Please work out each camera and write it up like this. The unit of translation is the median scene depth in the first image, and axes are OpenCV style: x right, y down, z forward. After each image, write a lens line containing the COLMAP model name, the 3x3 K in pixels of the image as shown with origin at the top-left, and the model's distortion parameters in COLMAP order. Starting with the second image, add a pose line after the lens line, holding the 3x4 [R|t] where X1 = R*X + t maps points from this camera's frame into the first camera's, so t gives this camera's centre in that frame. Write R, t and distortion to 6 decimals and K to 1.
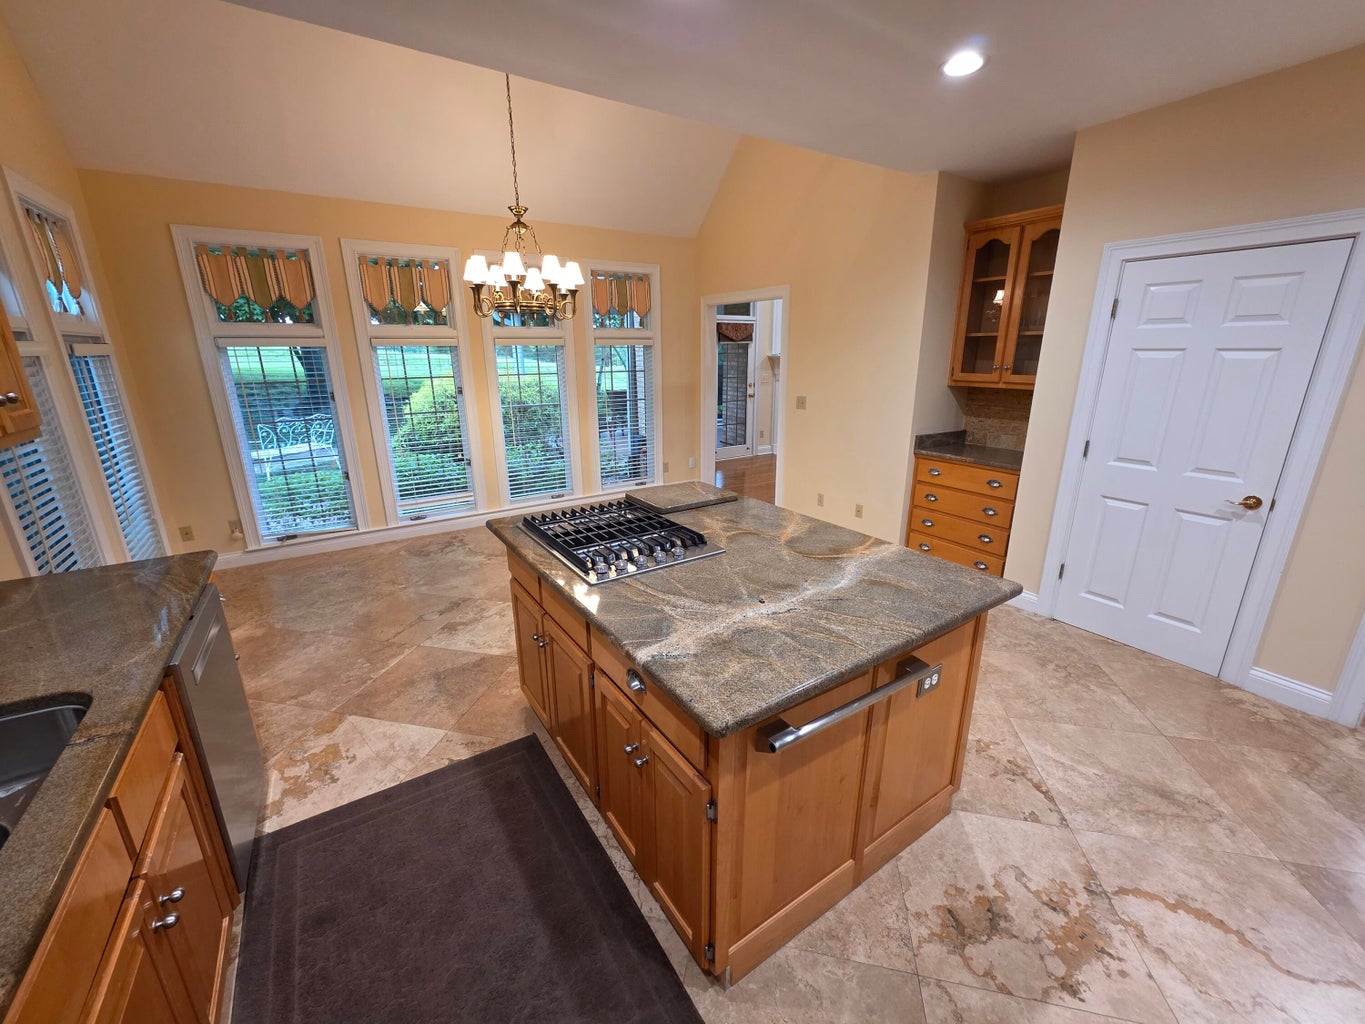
lens RADIAL K [[547.3, 0, 676.3], [0, 547.3, 512.7], [0, 0, 1]] dist [-0.003662, 0.001520]
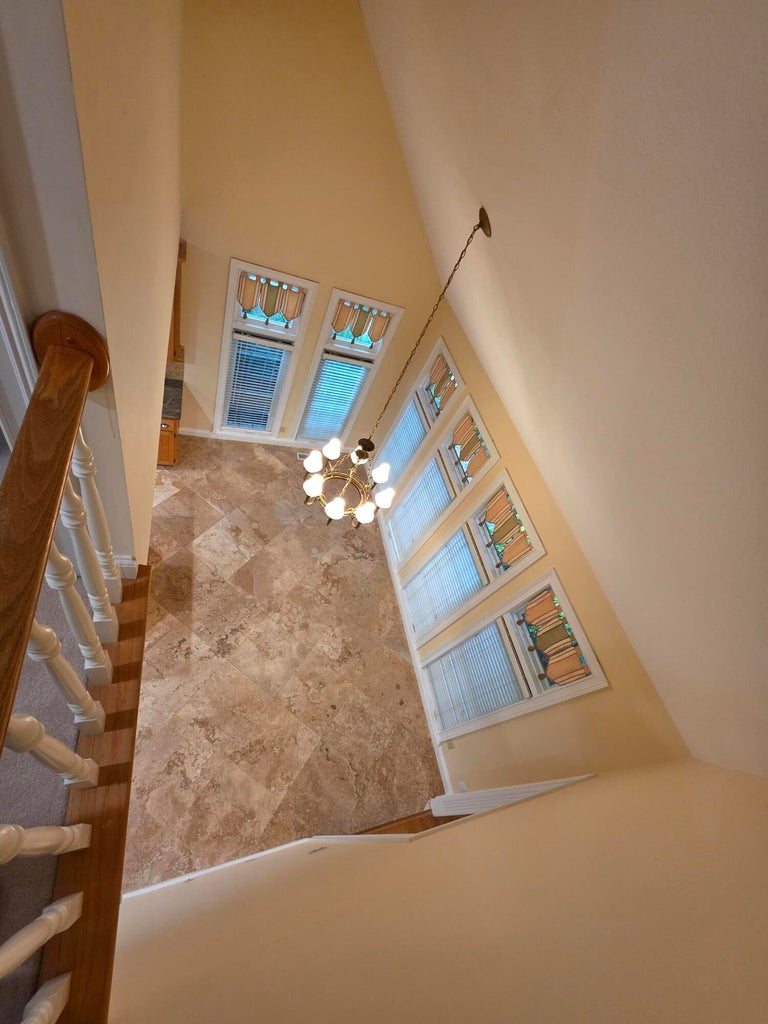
lens RADIAL K [[410.5, 0, 387.4], [0, 410.5, 508.9], [0, 0, 1]] dist [-0.003662, 0.001520]
pose [[-0.300418, 0.676346, -0.672536, 0.388094], [-0.614079, 0.402382, 0.678967, -1.217615], [0.729833, 0.616964, 0.294447, 0.944808]]
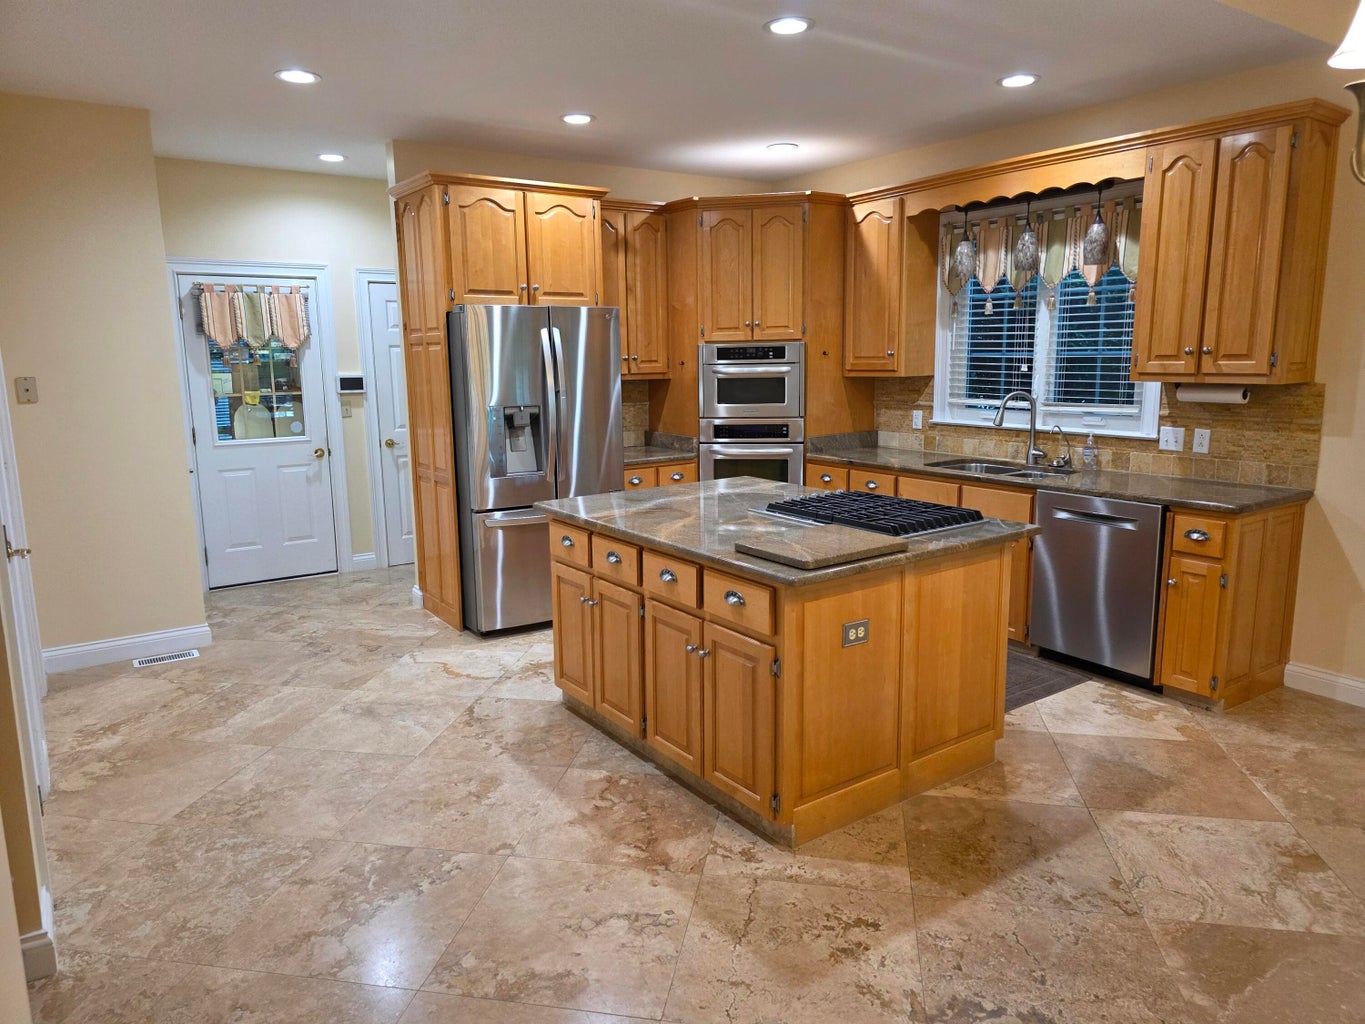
lens RADIAL K [[919.3, 0, 681.2], [0, 919.3, 501.6], [0, 0, 1]] dist [0.017195, -0.003690]
pose [[-0.999127, 0.026800, -0.032062, 0.177194], [0.009770, 0.895803, 0.444344, -0.477733], [0.040630, 0.443642, -0.895283, 1.641827]]
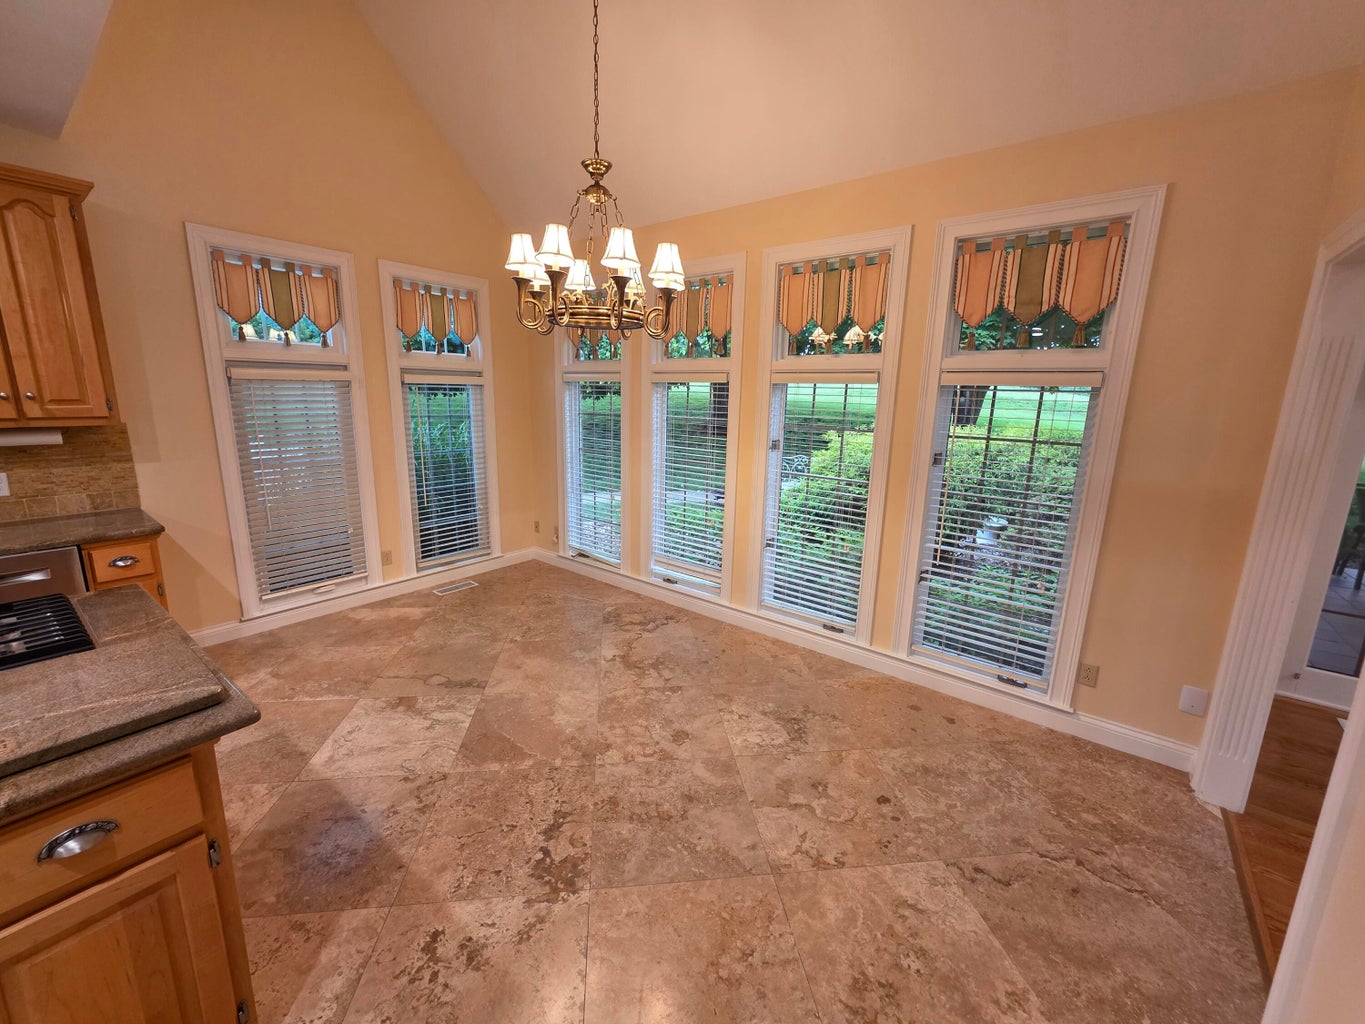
lens RADIAL K [[547.3, 0, 675.9], [0, 547.3, 508.7], [0, 0, 1]] dist [-0.003662, 0.001520]
pose [[0.326458, 0.214058, -0.920654, 0.450049], [-0.295778, 0.948237, 0.115590, -0.304886], [0.897742, 0.234574, 0.372874, 1.027899]]
